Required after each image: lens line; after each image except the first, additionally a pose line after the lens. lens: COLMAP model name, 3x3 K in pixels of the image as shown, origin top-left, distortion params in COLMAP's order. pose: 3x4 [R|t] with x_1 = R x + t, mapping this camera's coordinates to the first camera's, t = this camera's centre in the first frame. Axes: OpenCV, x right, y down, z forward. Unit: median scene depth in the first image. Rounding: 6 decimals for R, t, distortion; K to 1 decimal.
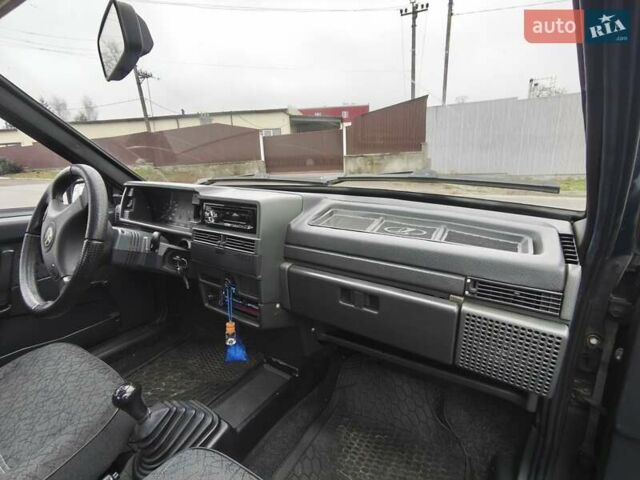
lens RADIAL K [[294.0, 0, 320.0], [0, 294.0, 240.0], [0, 0, 1]] dist [-0.010814, 0.000000]
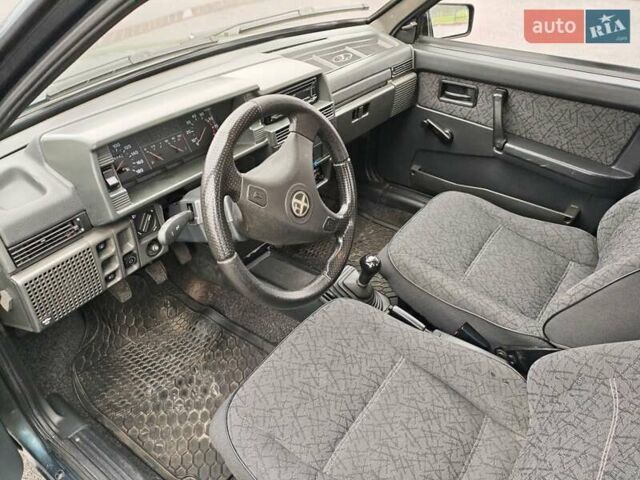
lens RADIAL K [[500.0, 0, 320.0], [0, 500.0, 240.0], [0, 0, 1]] dist [0.046358, -0.093075]
pose [[0.060089, -0.574952, 0.815978, -2.166791], [0.232133, 0.803092, 0.548778, -0.669452], [-0.970826, 0.156440, 0.181722, 0.790673]]
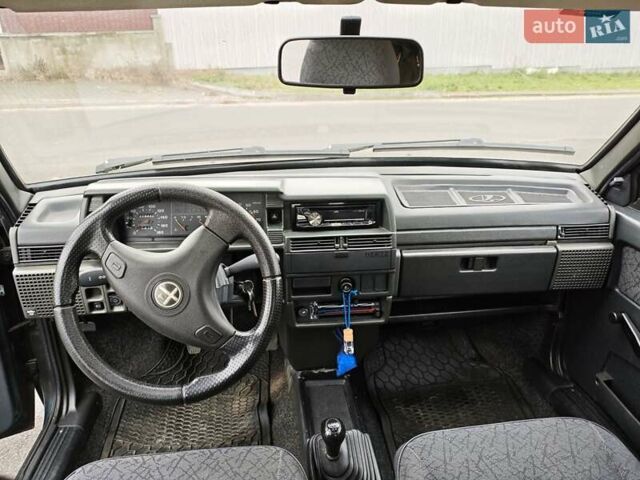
lens RADIAL K [[500.0, 0, 320.0], [0, 500.0, 240.0], [0, 0, 1]] dist [0.046358, -0.093075]
pose [[0.776983, -0.224330, 0.588195, -1.416641], [0.151911, 0.973554, 0.170631, -0.306769], [-0.610917, -0.043224, 0.790514, -0.174022]]
